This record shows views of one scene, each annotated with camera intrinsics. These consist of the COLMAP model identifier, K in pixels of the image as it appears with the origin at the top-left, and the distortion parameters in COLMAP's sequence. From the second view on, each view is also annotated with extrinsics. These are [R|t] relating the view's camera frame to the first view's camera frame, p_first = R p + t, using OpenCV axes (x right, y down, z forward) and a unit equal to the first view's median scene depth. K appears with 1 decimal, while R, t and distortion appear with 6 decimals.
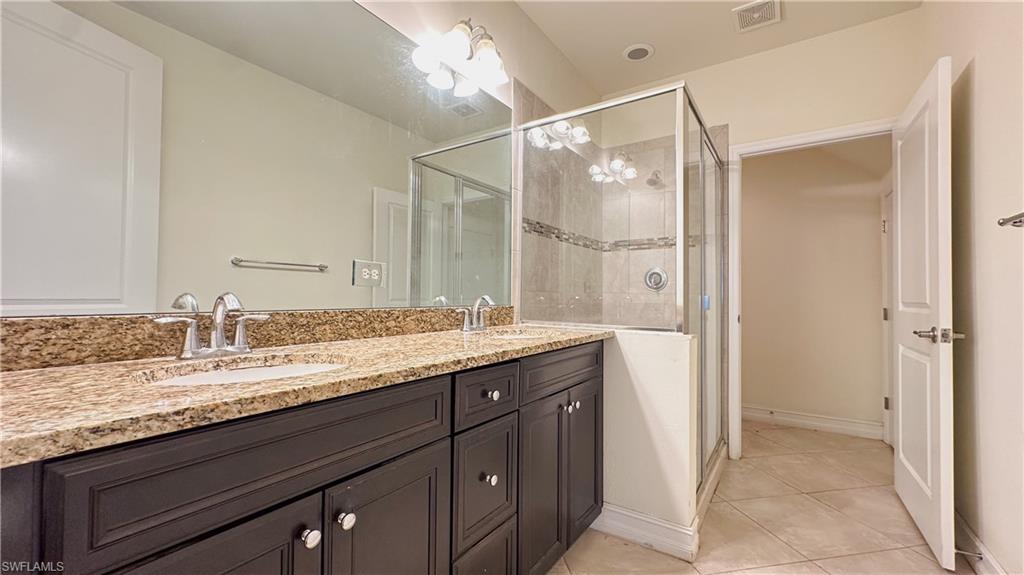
lens RADIAL K [[410.3, 0, 512.0], [0, 410.3, 287.5], [0, 0, 1]] dist [-0.001553, 0.000789]
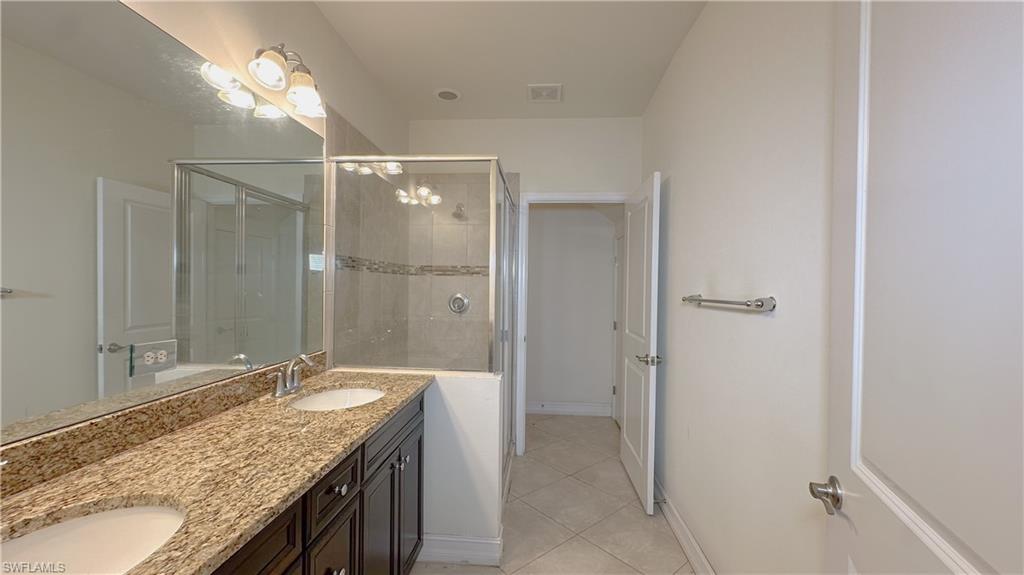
lens RADIAL K [[410.3, 0, 512.0], [0, 410.3, 287.5], [0, 0, 1]] dist [-0.001553, 0.000789]
pose [[0.869012, -0.002004, 0.494787, -0.105025], [-0.015137, 0.999416, 0.030634, -0.157113], [-0.494559, -0.034110, 0.868474, -0.026858]]
